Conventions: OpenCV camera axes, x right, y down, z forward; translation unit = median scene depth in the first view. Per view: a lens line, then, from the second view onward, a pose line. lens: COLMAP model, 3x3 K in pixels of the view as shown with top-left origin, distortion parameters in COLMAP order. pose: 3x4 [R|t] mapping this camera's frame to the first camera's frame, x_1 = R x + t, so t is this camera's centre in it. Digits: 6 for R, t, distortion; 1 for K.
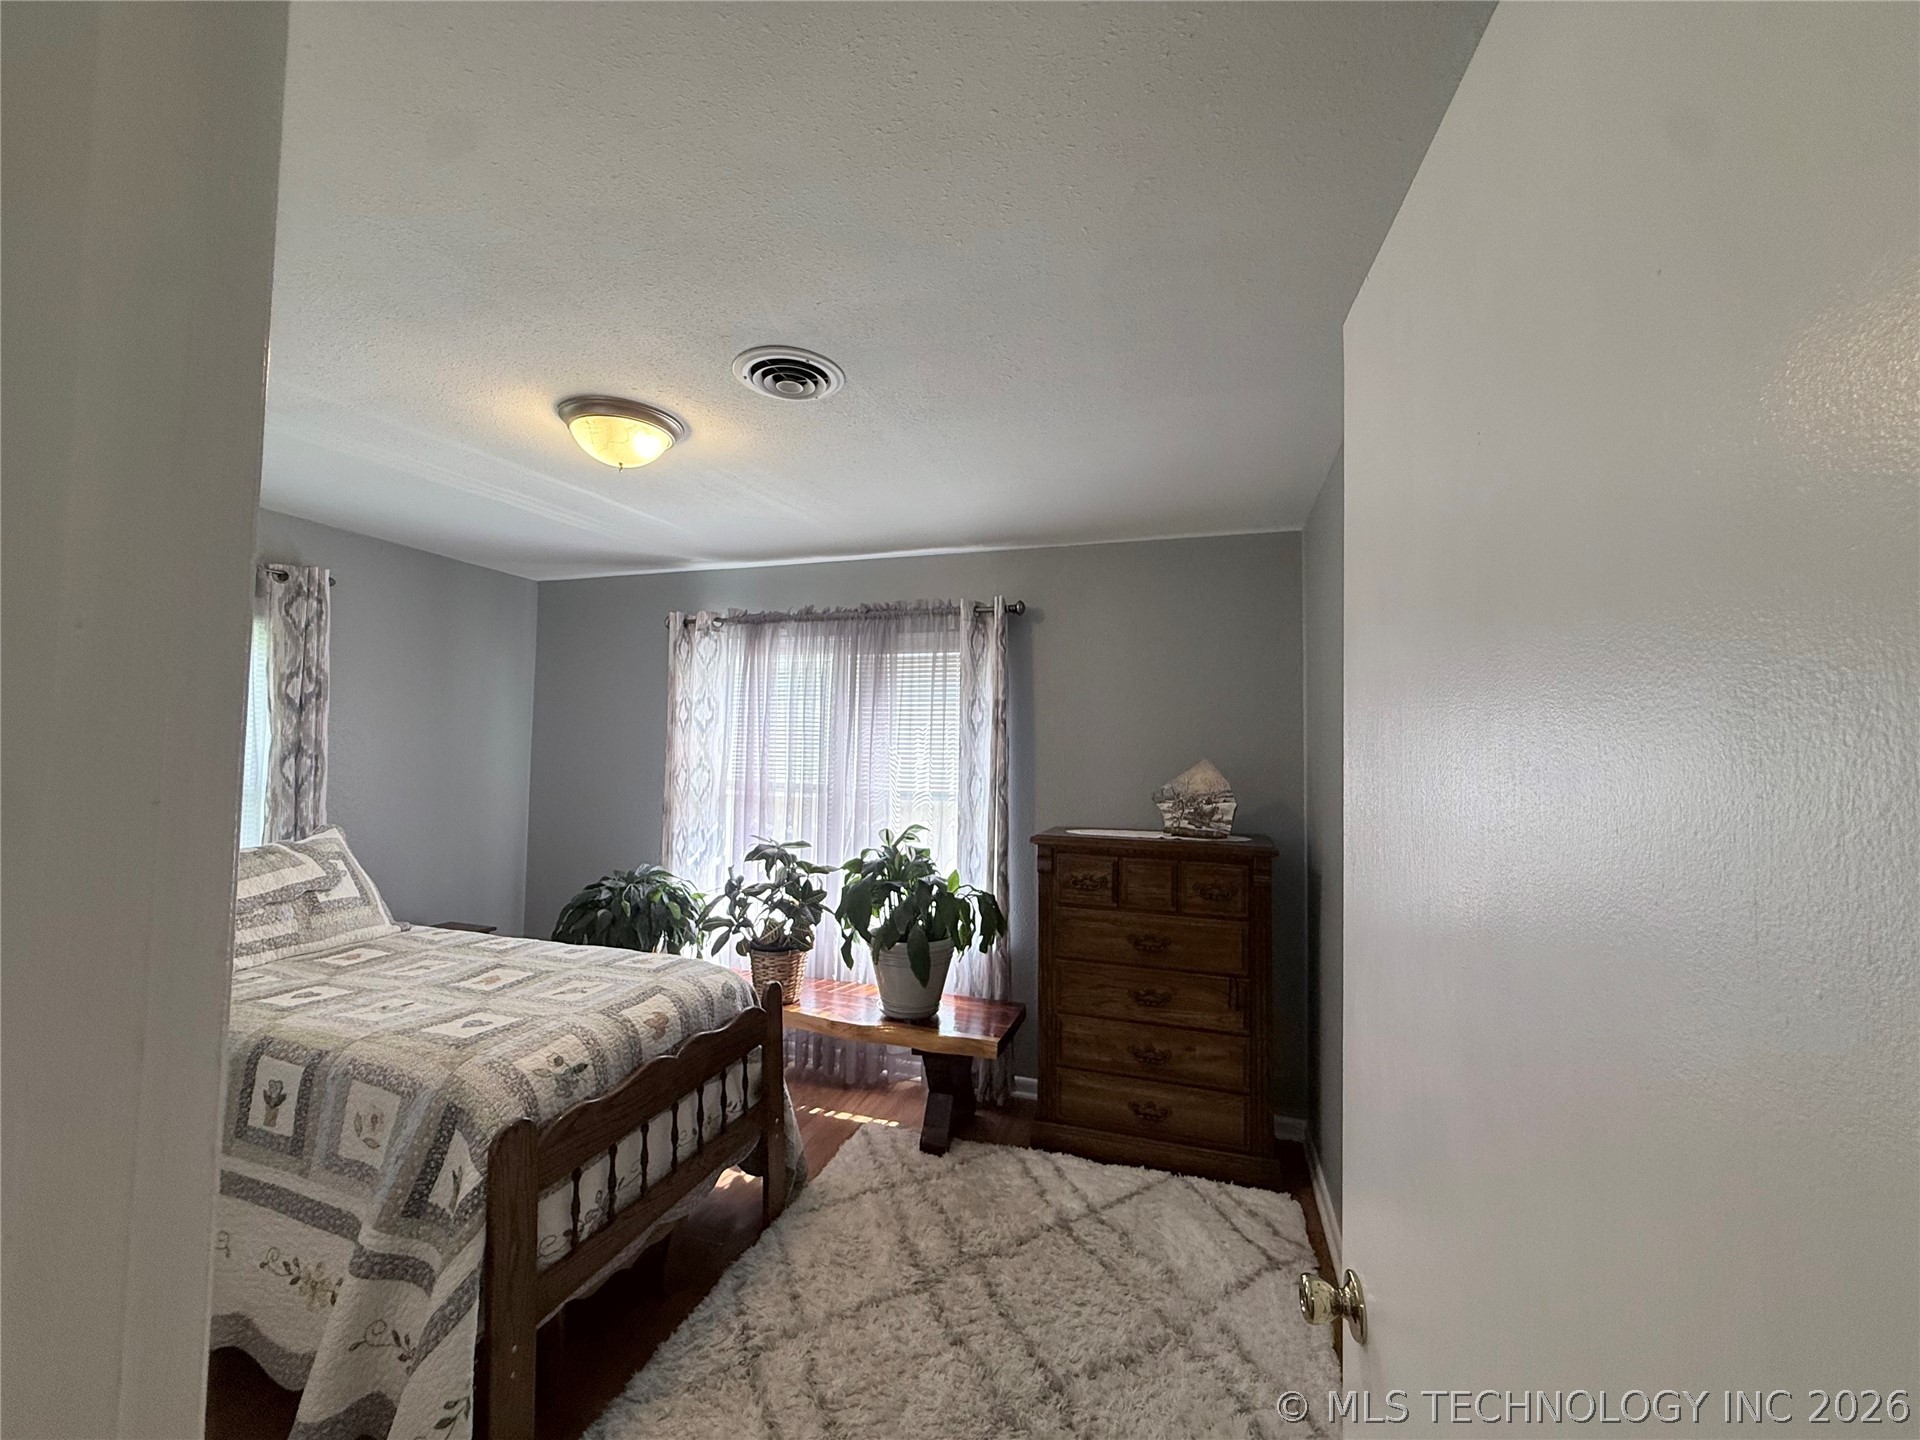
lens RADIAL K [[763.1, 0, 955.7], [0, 763.1, 727.9], [0, 0, 1]] dist [-0.000426, 0.000426]
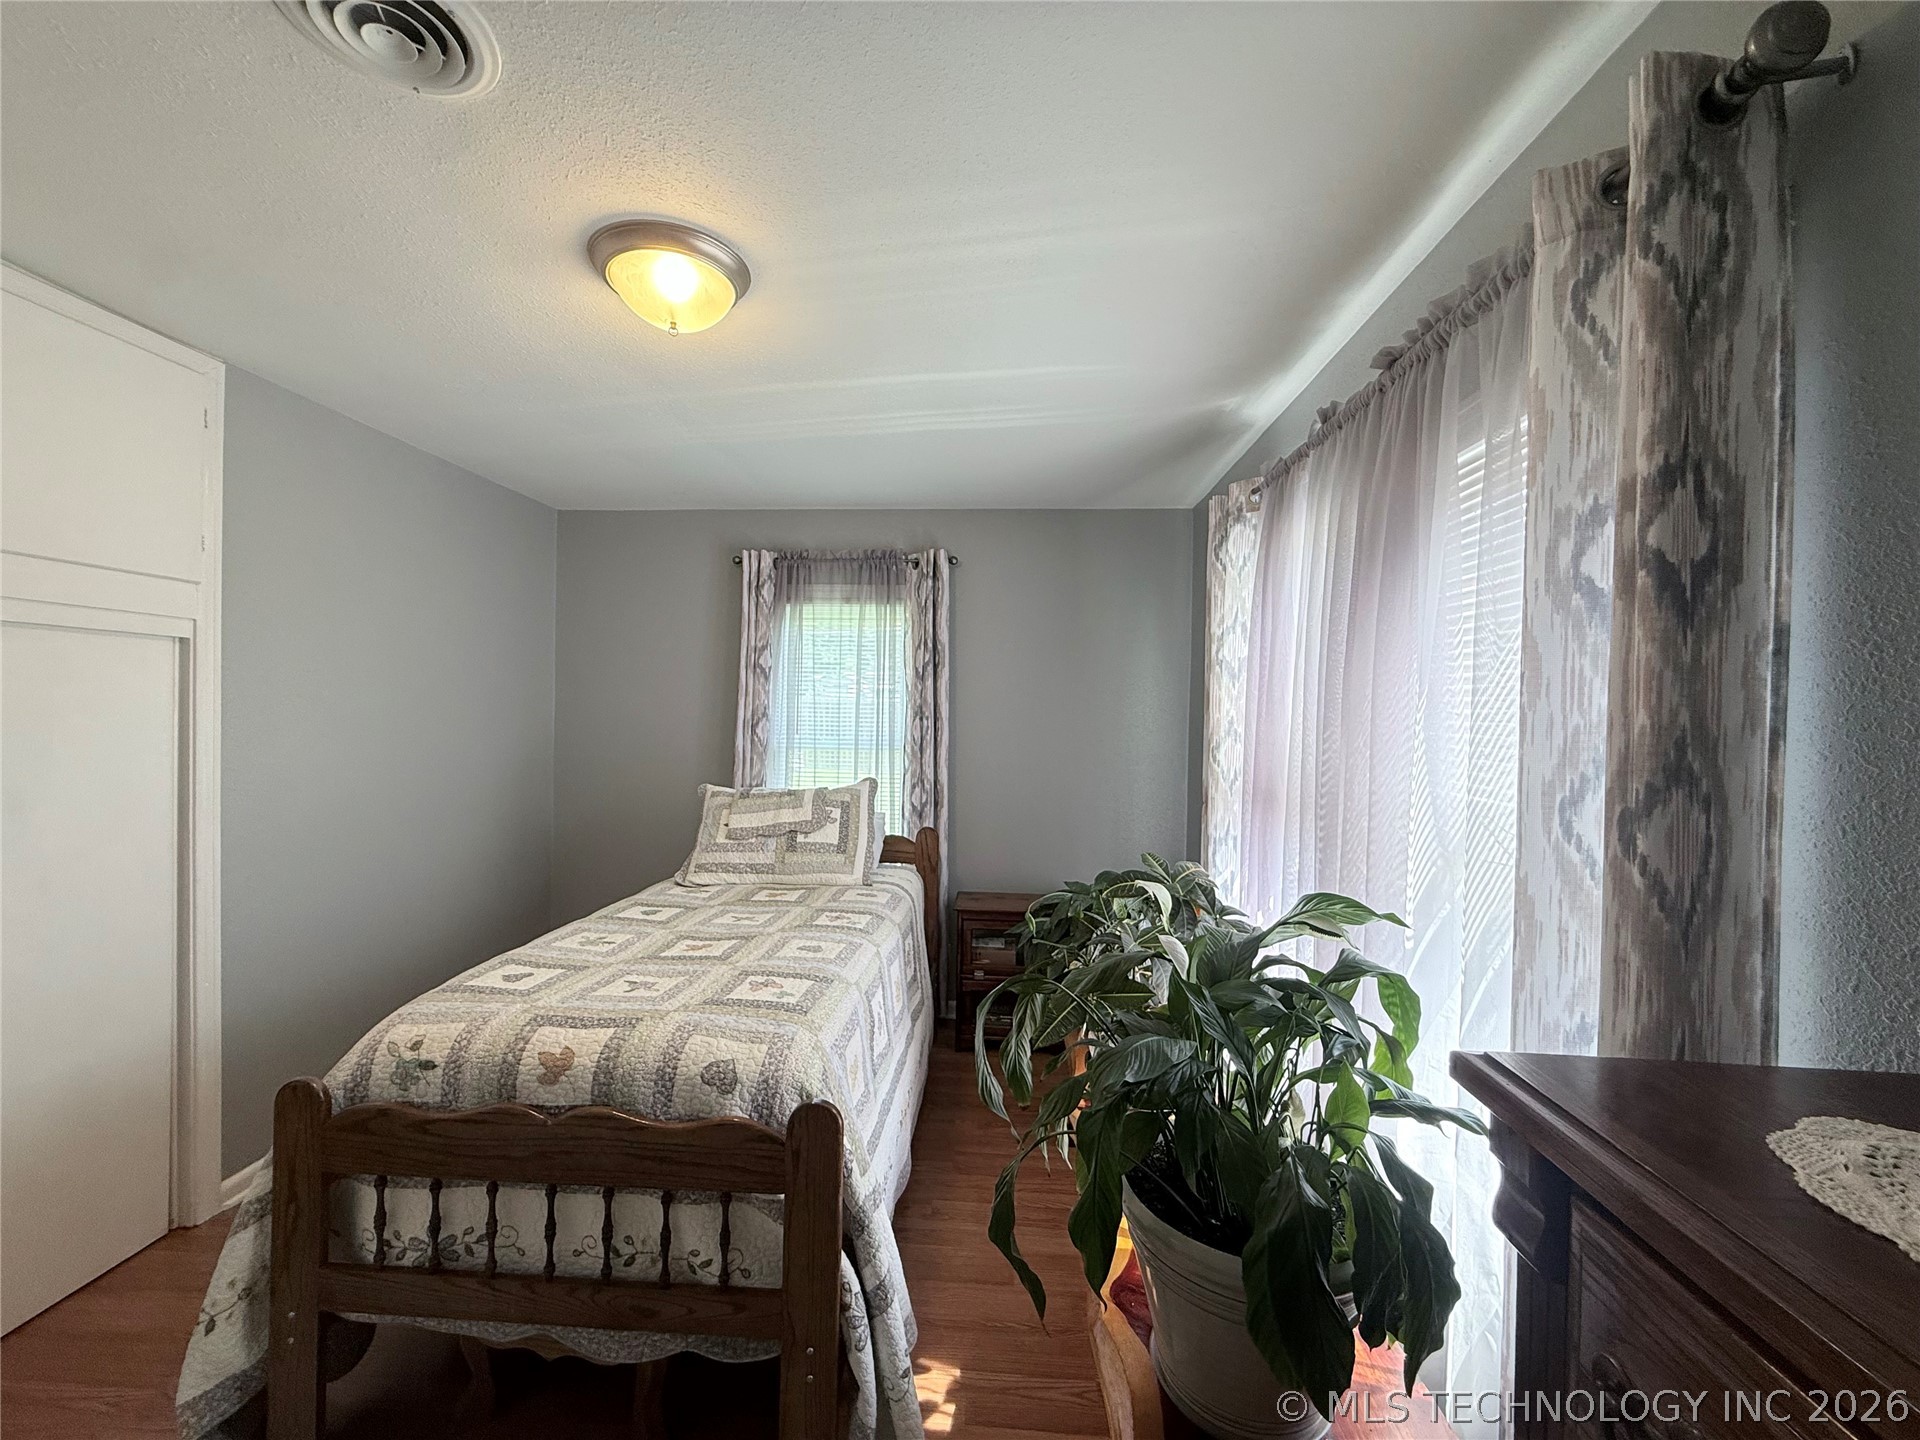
lens RADIAL K [[763.1, 0, 959.7], [0, 763.1, 727.6], [0, 0, 1]] dist [-0.000426, 0.000426]
pose [[0.239059, 0.003482, -0.970999, 0.282693], [0.021390, 0.999732, 0.008851, 0.044738], [0.970769, -0.022886, 0.238921, 0.823777]]
